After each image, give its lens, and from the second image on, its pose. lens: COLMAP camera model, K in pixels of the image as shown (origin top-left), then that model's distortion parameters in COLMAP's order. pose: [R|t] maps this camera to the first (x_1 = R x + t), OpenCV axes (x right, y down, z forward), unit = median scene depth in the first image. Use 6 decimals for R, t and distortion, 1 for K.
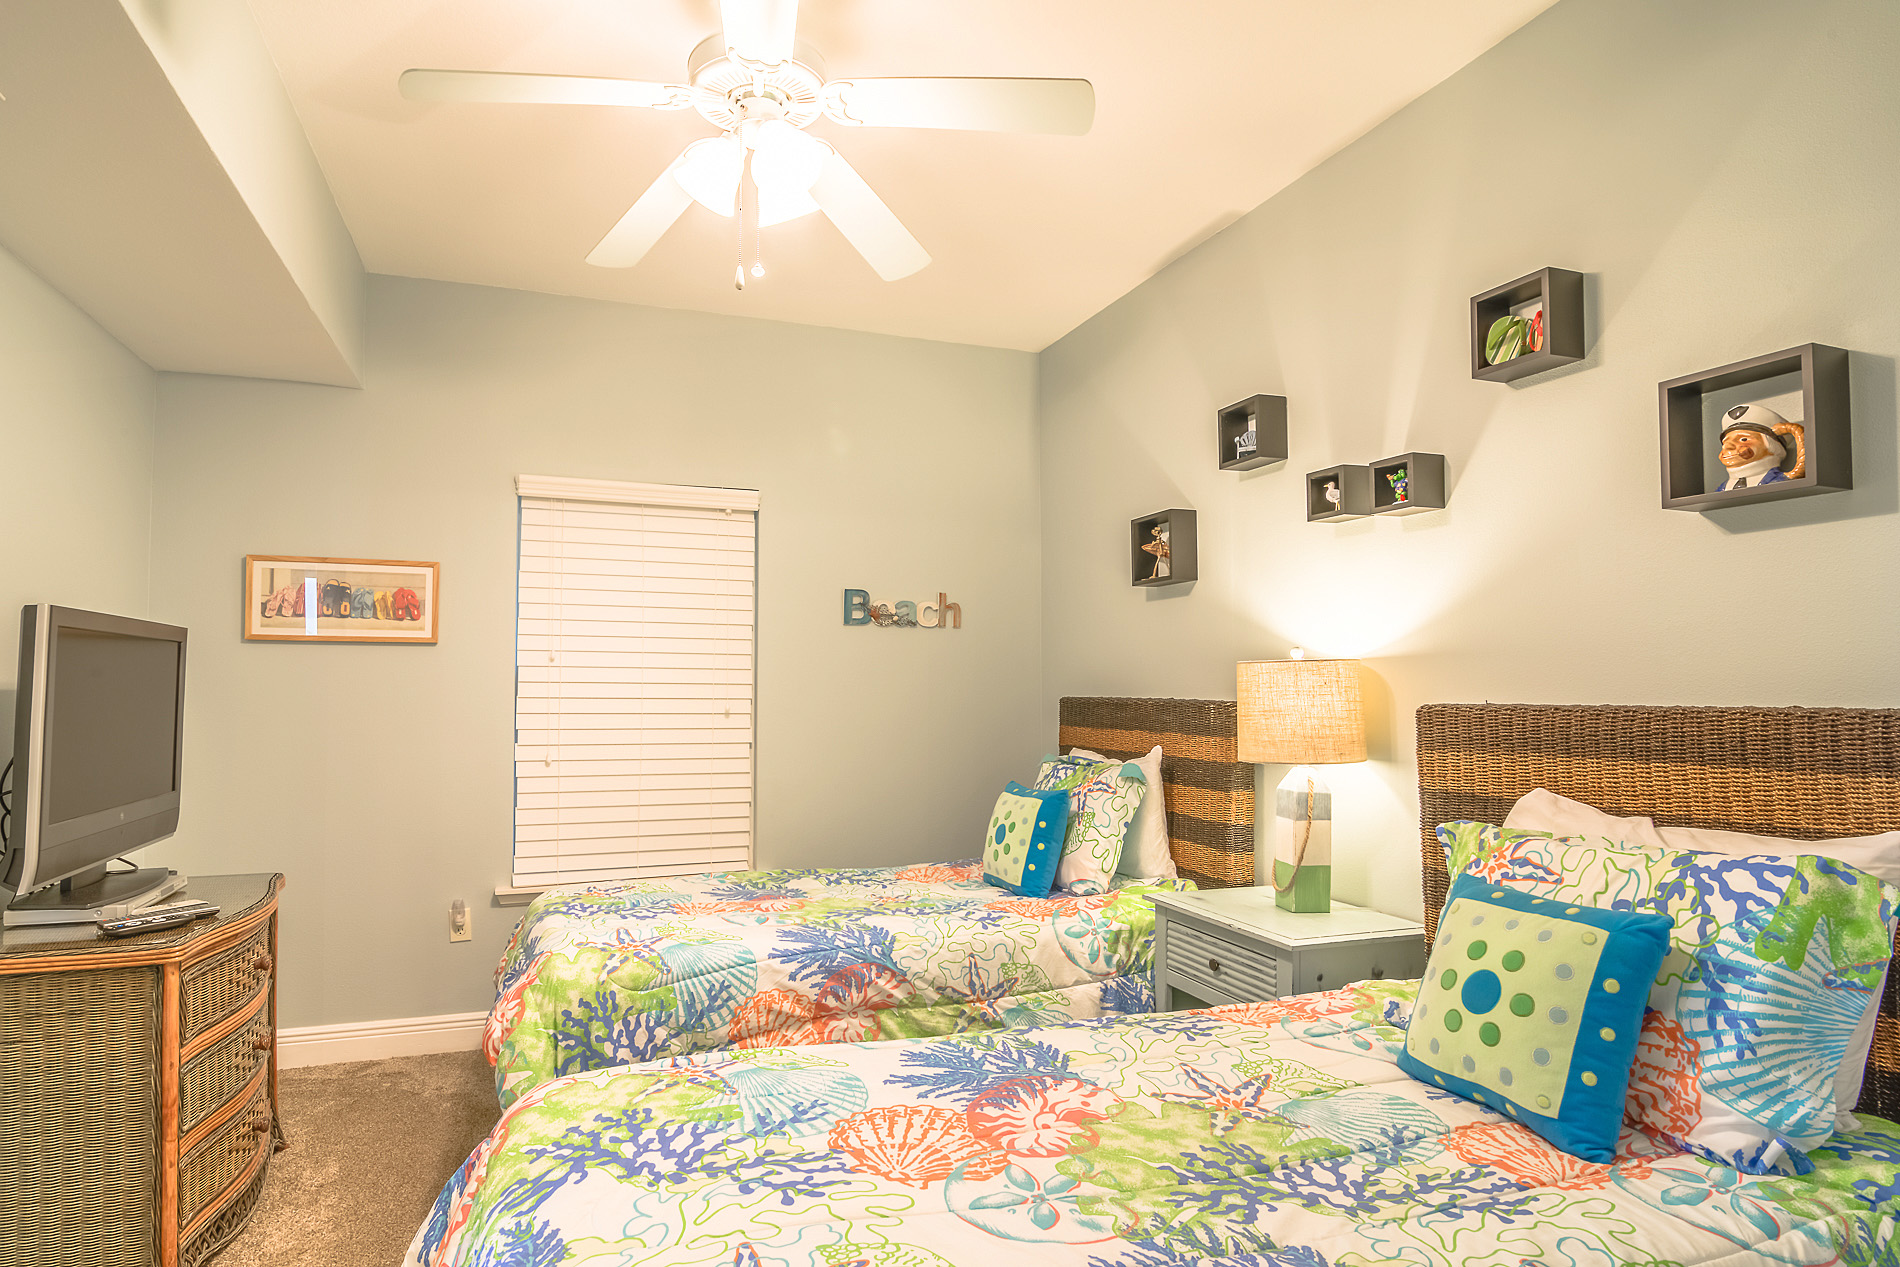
lens RADIAL K [[906.0, 0, 950.0], [0, 906.0, 633.5], [0, 0, 1]] dist [-0.017100, -0.000440]
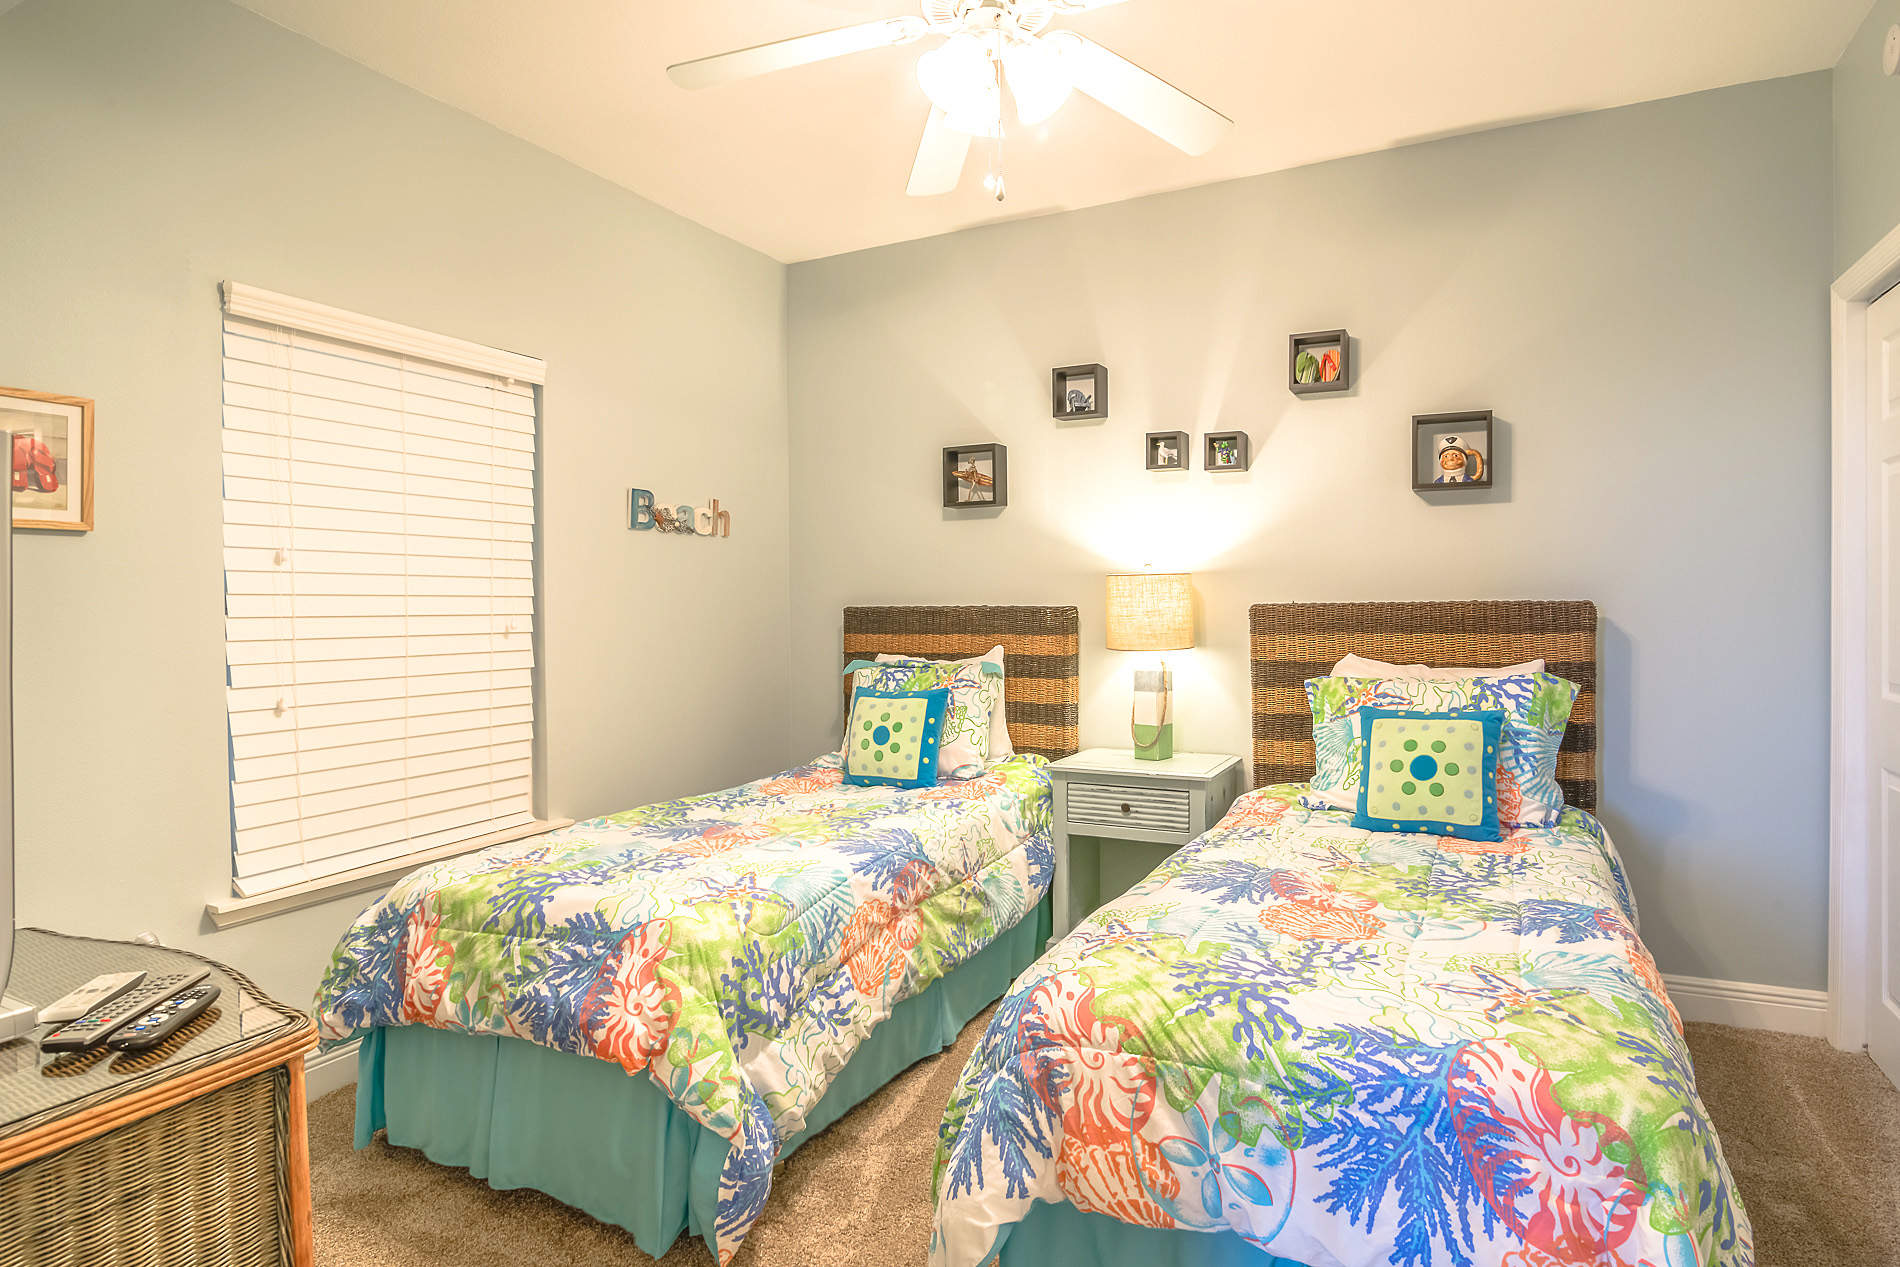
lens RADIAL K [[911.2, 0, 948.7], [0, 911.2, 582.8], [0, 0, 1]] dist [-0.015114, 0.000062]
pose [[0.739409, 0.004551, 0.673241, -0.781300], [-0.029041, 0.999262, 0.025140, 0.018777], [-0.672630, -0.038141, 0.738995, 0.217309]]
